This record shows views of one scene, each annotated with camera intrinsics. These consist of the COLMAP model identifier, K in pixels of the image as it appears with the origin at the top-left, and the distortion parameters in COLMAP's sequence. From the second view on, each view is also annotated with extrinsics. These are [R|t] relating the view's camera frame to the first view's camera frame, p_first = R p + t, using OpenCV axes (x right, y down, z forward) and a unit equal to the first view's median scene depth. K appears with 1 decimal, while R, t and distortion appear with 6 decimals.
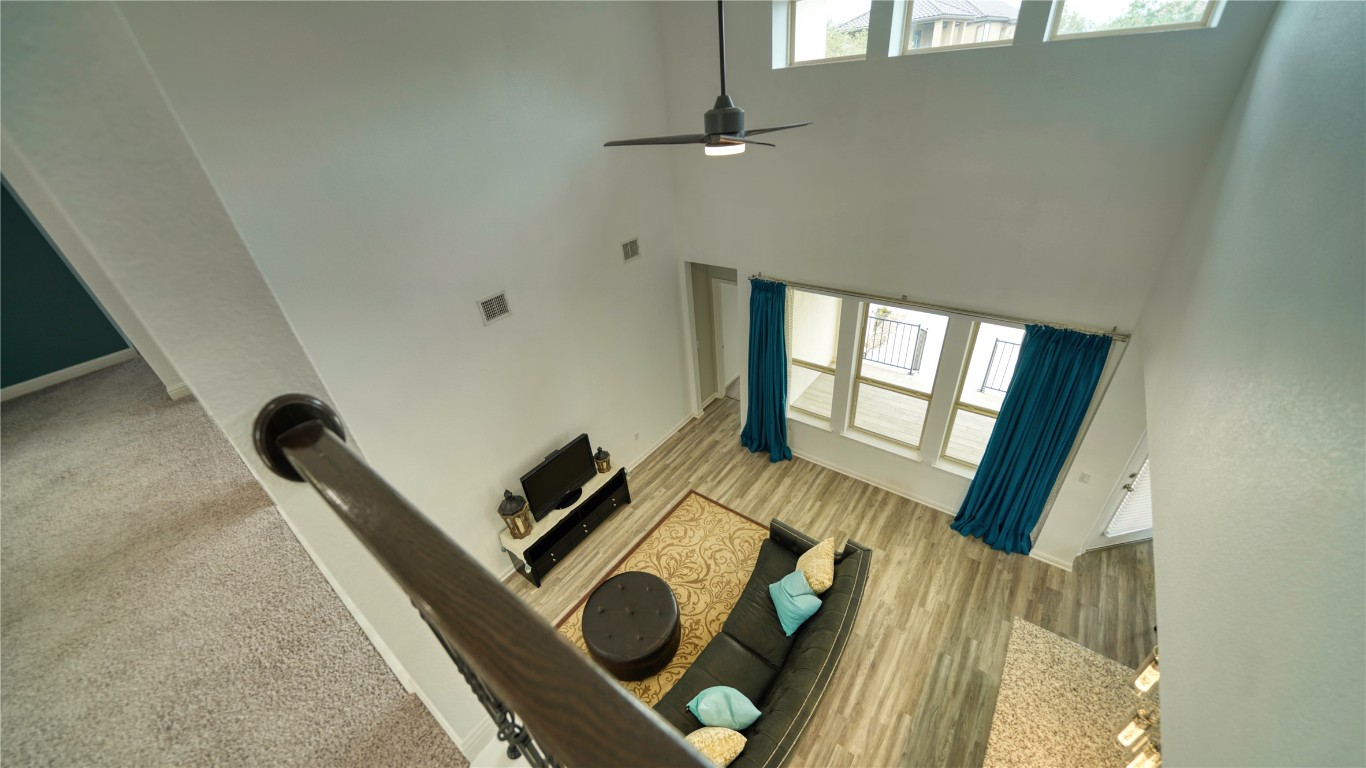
lens RADIAL K [[472.4, 0, 678.8], [0, 472.4, 392.7], [0, 0, 1]] dist [-0.000859, -0.000110]
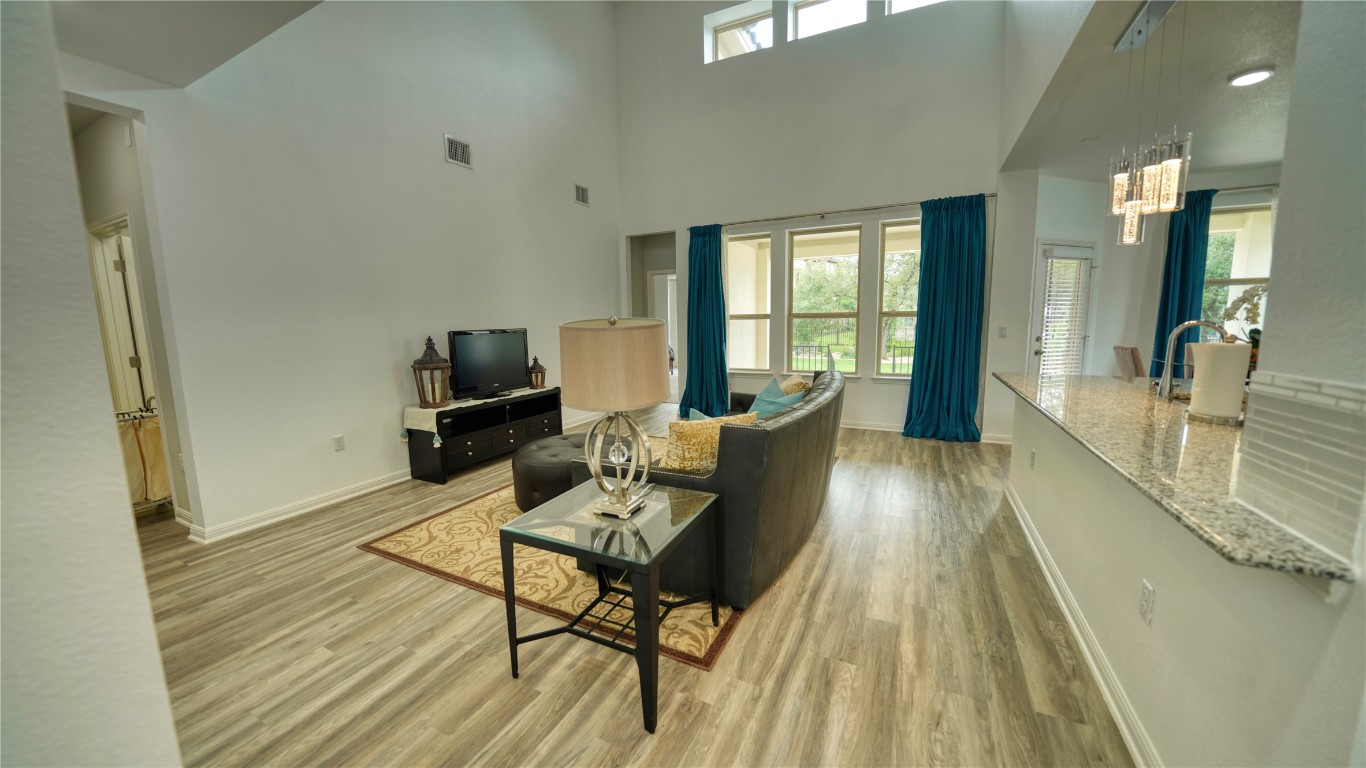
lens RADIAL K [[472.4, 0, 674.3], [0, 472.4, 385.0], [0, 0, 1]] dist [-0.000859, -0.000110]
pose [[0.980538, 0.046426, 0.190760, -0.086468], [0.041872, 0.899831, -0.434225, 0.631497], [-0.191811, 0.433762, 0.880375, 0.192884]]
